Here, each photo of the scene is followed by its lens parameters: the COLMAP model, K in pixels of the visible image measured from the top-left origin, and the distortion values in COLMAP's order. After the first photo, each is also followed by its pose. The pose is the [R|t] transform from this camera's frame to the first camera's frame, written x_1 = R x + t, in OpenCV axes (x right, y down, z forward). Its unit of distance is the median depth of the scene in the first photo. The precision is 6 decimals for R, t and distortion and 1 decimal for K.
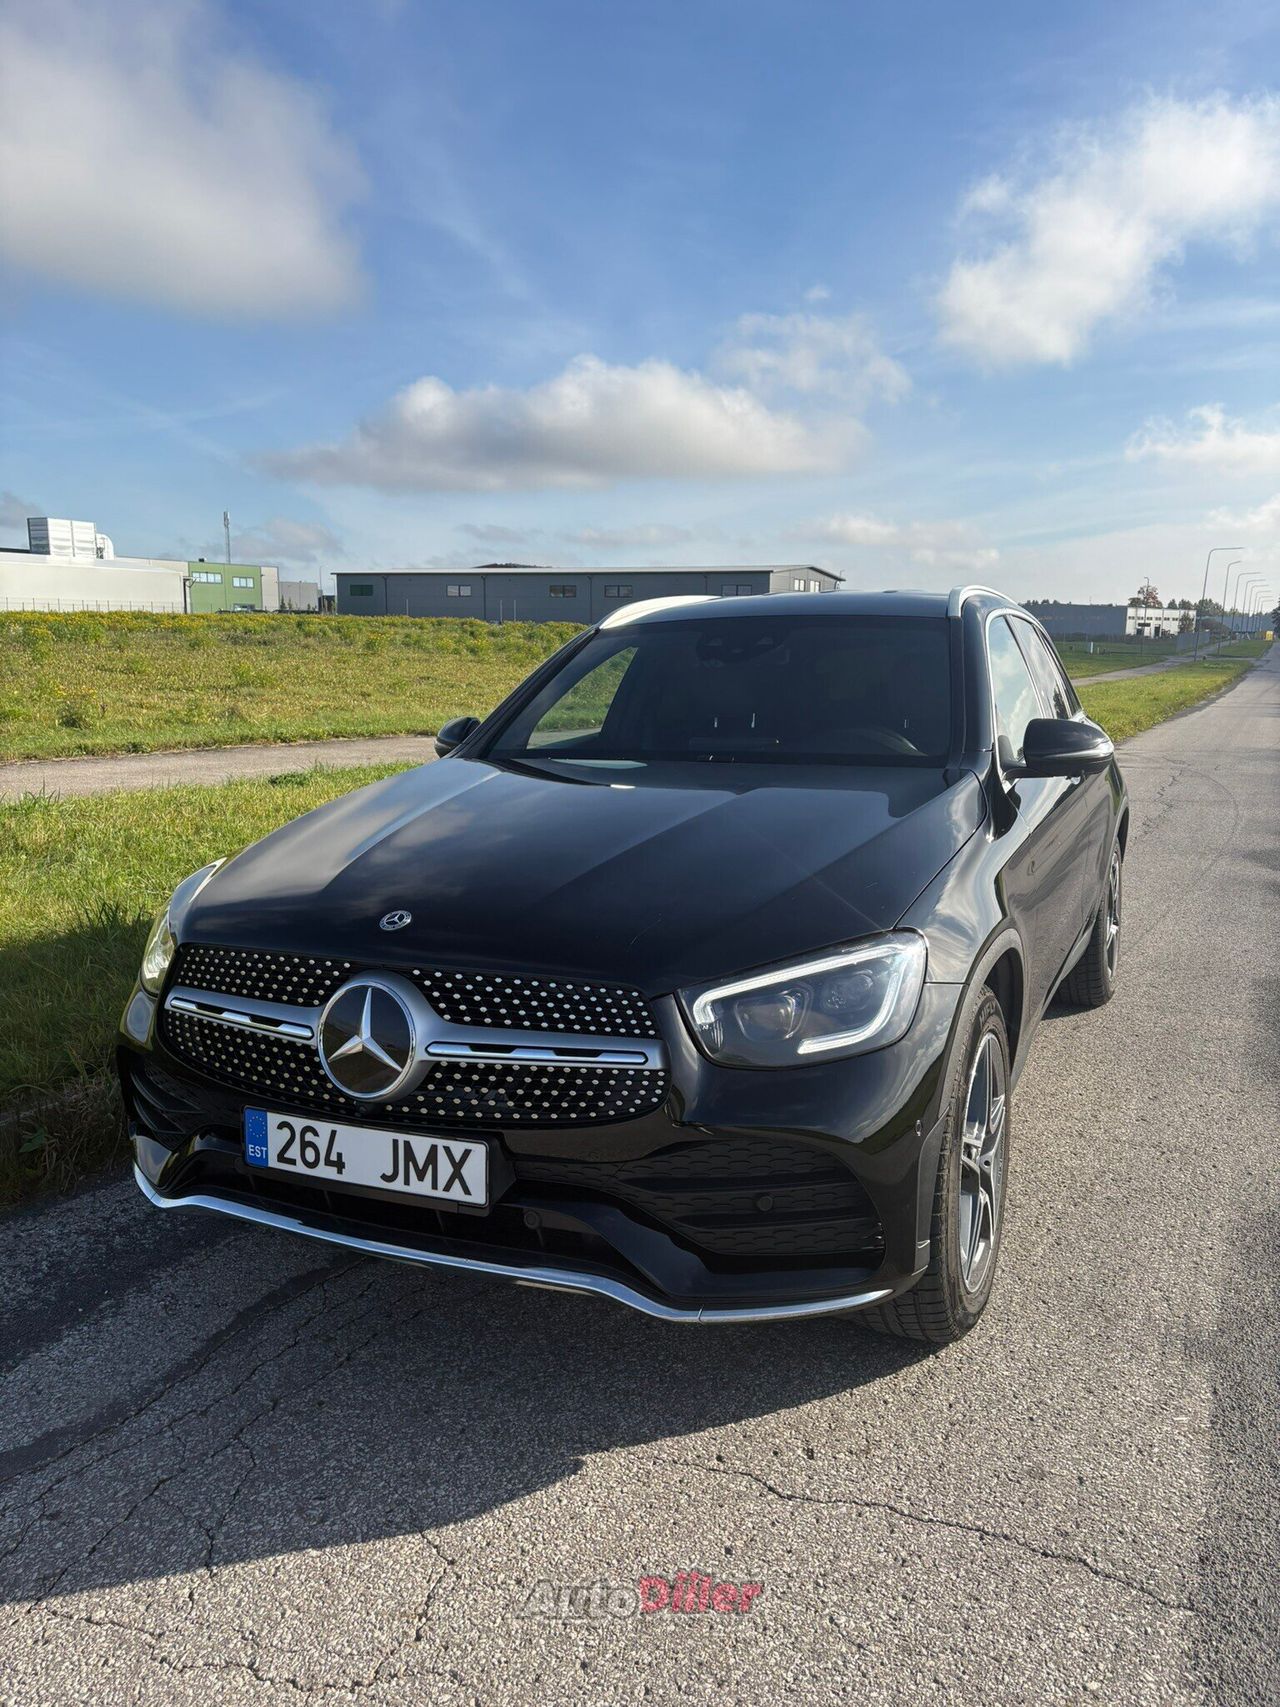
lens RADIAL K [[1279.4, 0, 642.3], [0, 1279.4, 862.0], [0, 0, 1]] dist [0.029224, -0.069695]
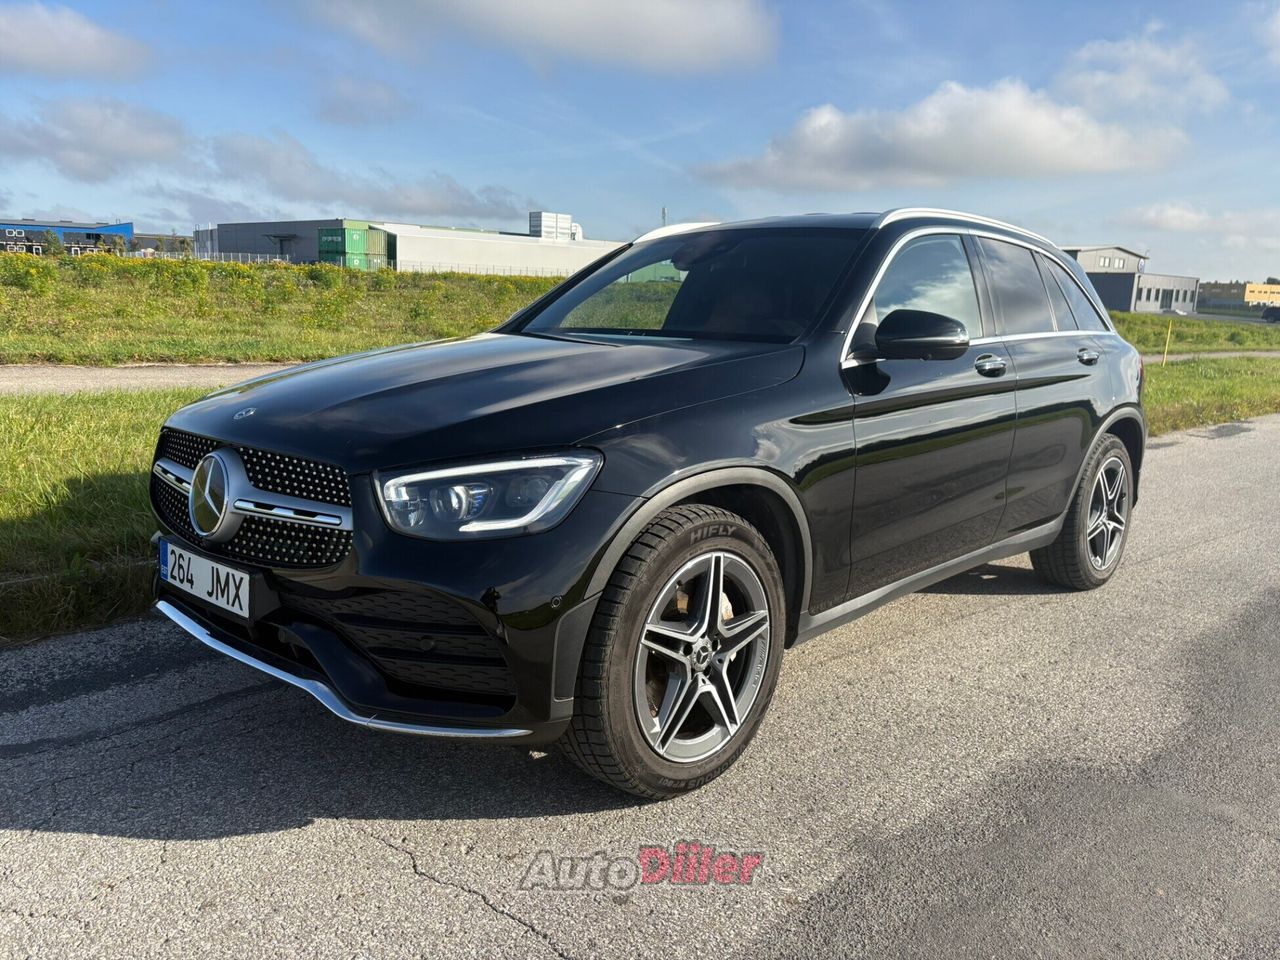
lens RADIAL K [[959.4, 0, 640.0], [0, 959.4, 480.0], [0, 0, 1]] dist [0.029224, -0.069695]
pose [[0.943223, 0.081398, -0.322032, 0.564627], [-0.078425, 0.996672, 0.022217, 0.060871], [0.322768, 0.004299, 0.946468, 0.152358]]
